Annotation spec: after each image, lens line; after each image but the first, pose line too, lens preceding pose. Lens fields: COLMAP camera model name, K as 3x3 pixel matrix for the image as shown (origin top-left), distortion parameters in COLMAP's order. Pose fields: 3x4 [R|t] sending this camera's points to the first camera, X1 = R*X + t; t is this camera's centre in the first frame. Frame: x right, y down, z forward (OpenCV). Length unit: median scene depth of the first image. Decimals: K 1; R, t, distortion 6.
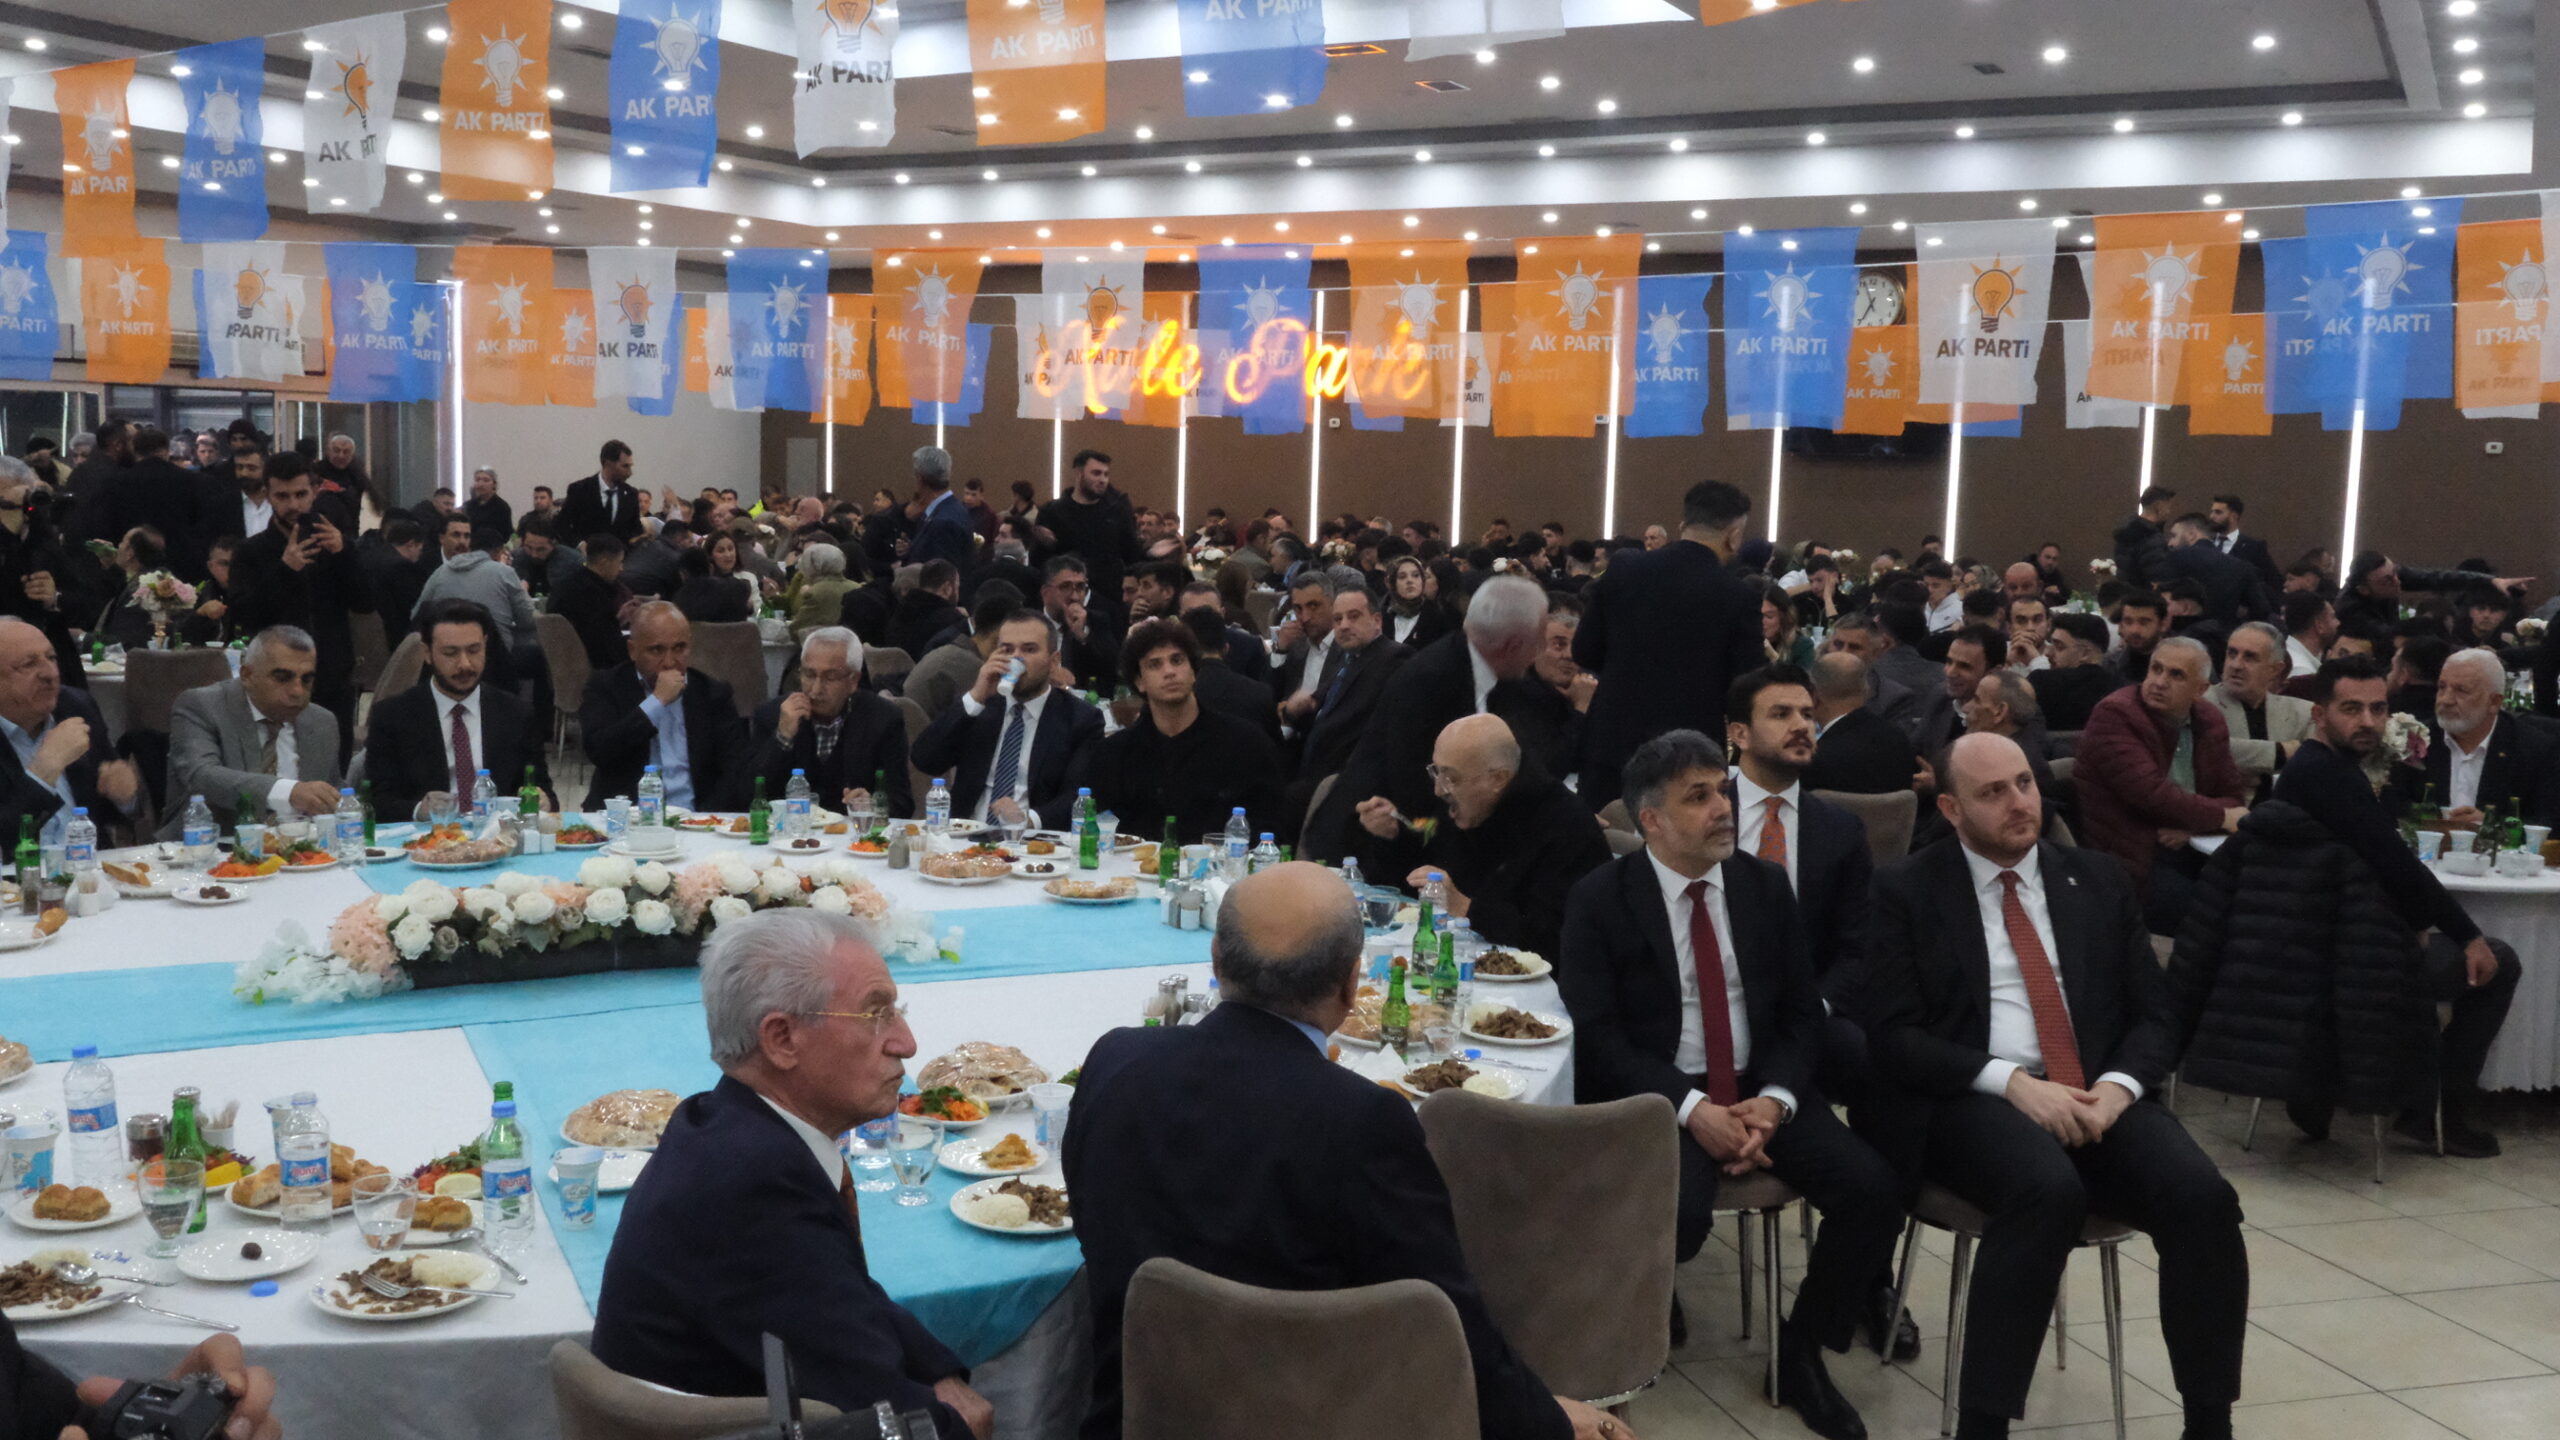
lens RADIAL K [[2276.6, 0, 1280.0], [0, 2276.6, 720.0], [0, 0, 1]] dist [0.002676, 0.006651]
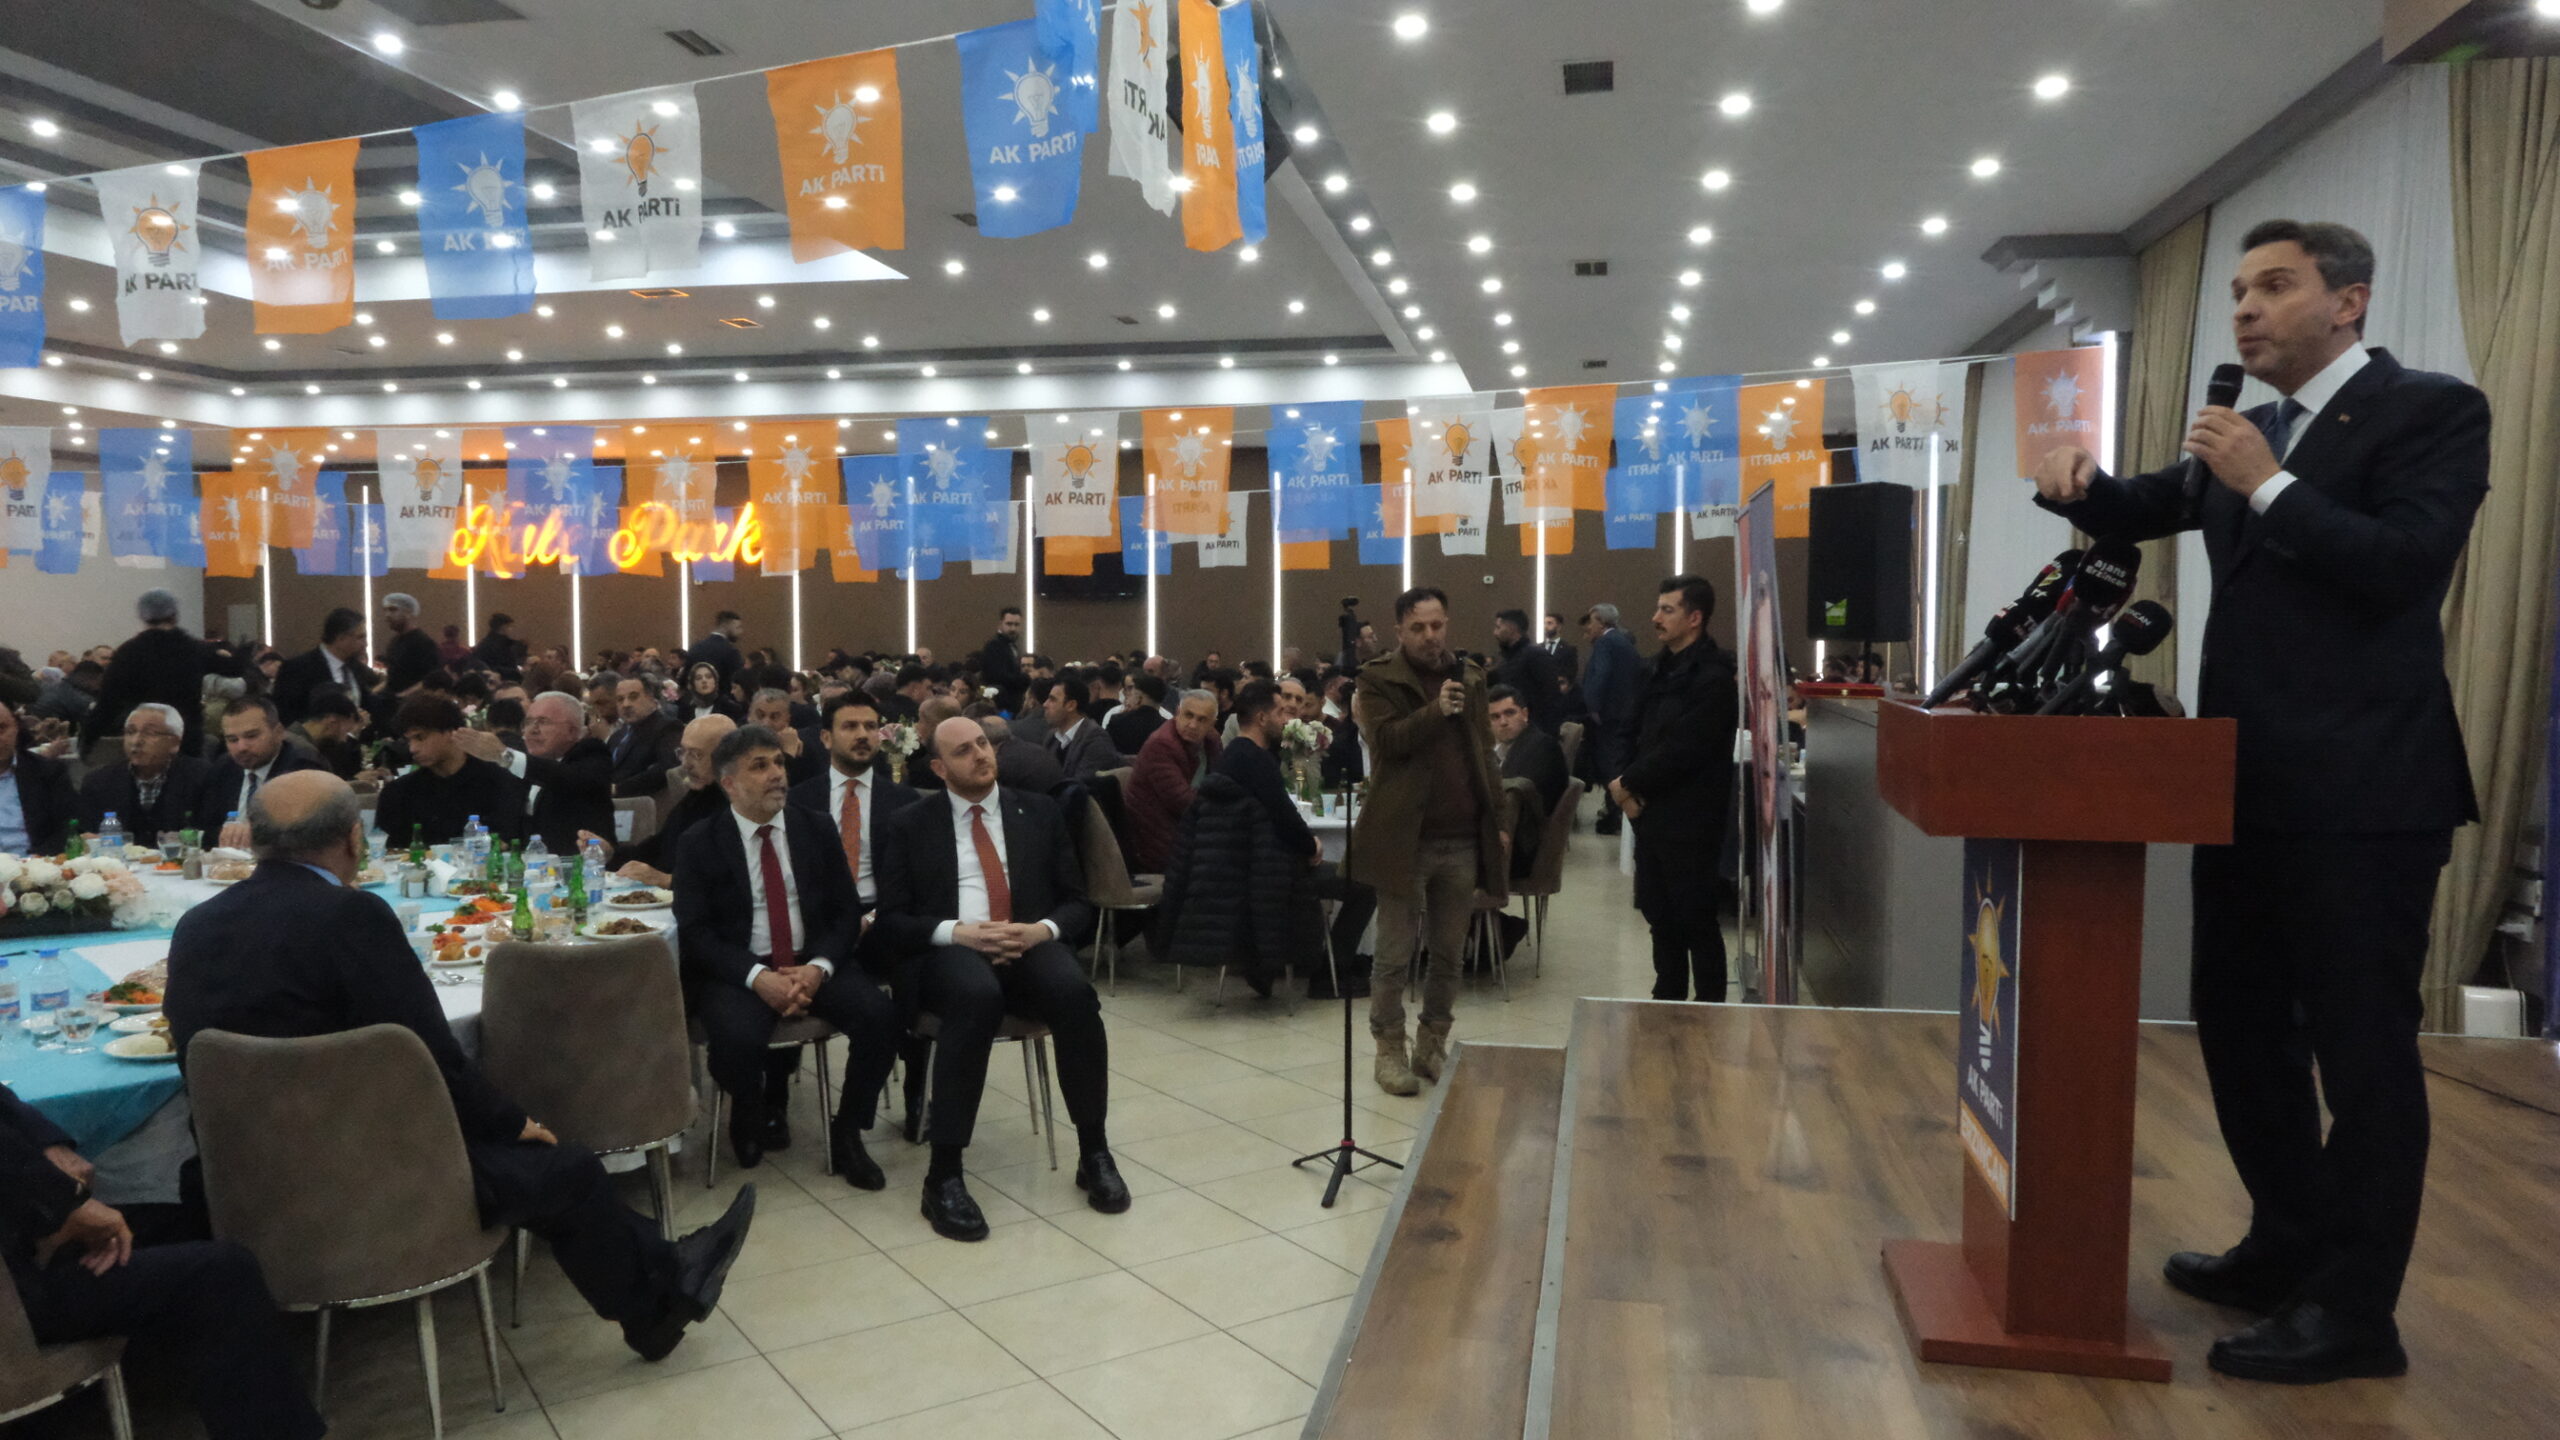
lens RADIAL K [[1728.0, 0, 1267.2], [0, 1728.0, 723.4], [0, 0, 1]] dist [0.002543, 0.006367]
pose [[0.952779, -0.042452, 0.300682, 0.071459], [0.059179, 0.997153, -0.046740, 0.034202], [-0.297841, 0.062327, 0.952578, -0.074977]]
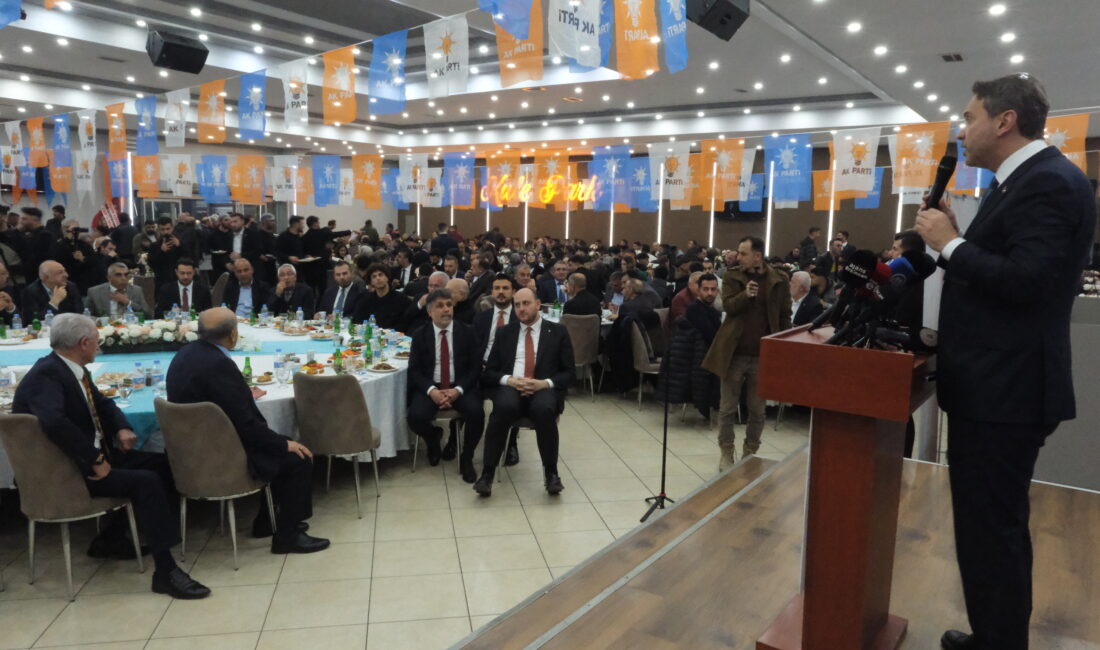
lens RADIAL K [[783.9, 0, 550.0], [0, 783.9, 325.0], [0, 0, 1]] dist [-0.000574, 0.001944]
pose [[0.994998, 0.008684, -0.099512, 0.212863], [-0.007307, 0.999873, 0.014192, 0.019743], [0.099623, -0.013394, 0.994935, -0.099330]]
